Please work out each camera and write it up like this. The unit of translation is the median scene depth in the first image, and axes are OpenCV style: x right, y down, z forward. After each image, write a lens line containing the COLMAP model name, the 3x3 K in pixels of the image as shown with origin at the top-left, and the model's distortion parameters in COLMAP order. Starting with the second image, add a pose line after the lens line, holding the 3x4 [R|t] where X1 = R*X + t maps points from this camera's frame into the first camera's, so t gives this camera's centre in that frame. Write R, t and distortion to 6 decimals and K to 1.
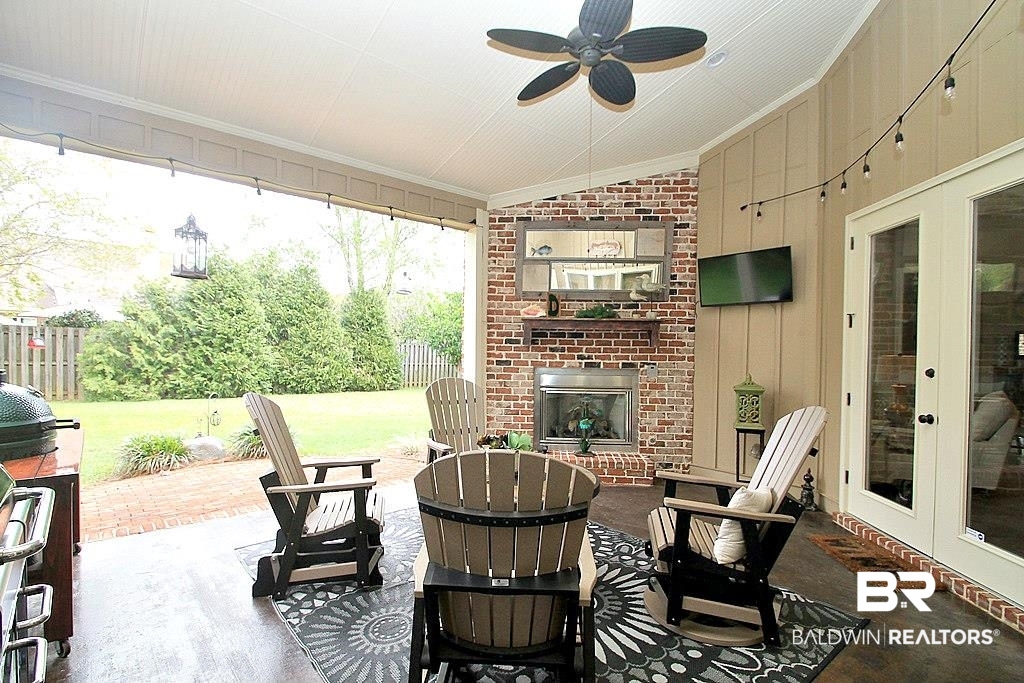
lens RADIAL K [[479.5, 0, 512.4], [0, 479.5, 343.9], [0, 0, 1]] dist [0.005017, -0.001132]
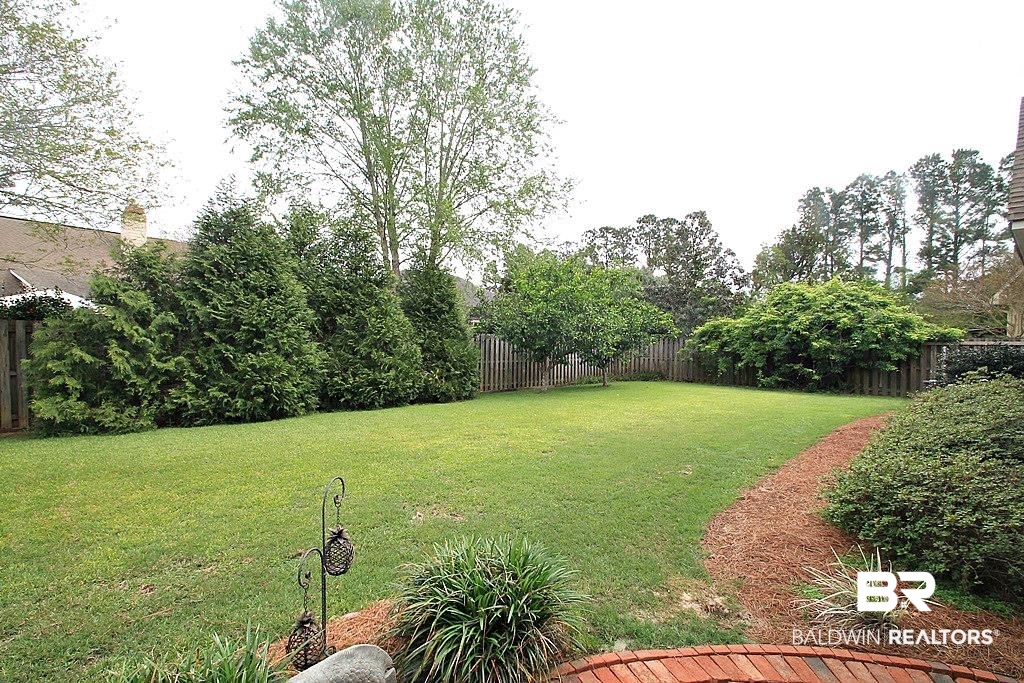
lens RADIAL K [[479.5, 0, 511.6], [0, 479.5, 345.1], [0, 0, 1]] dist [0.005017, -0.001132]
pose [[0.999795, -0.018897, 0.007294, -0.253311], [0.018784, 0.999707, 0.015266, 0.003710], [-0.007580, -0.015126, 0.999857, 0.344604]]
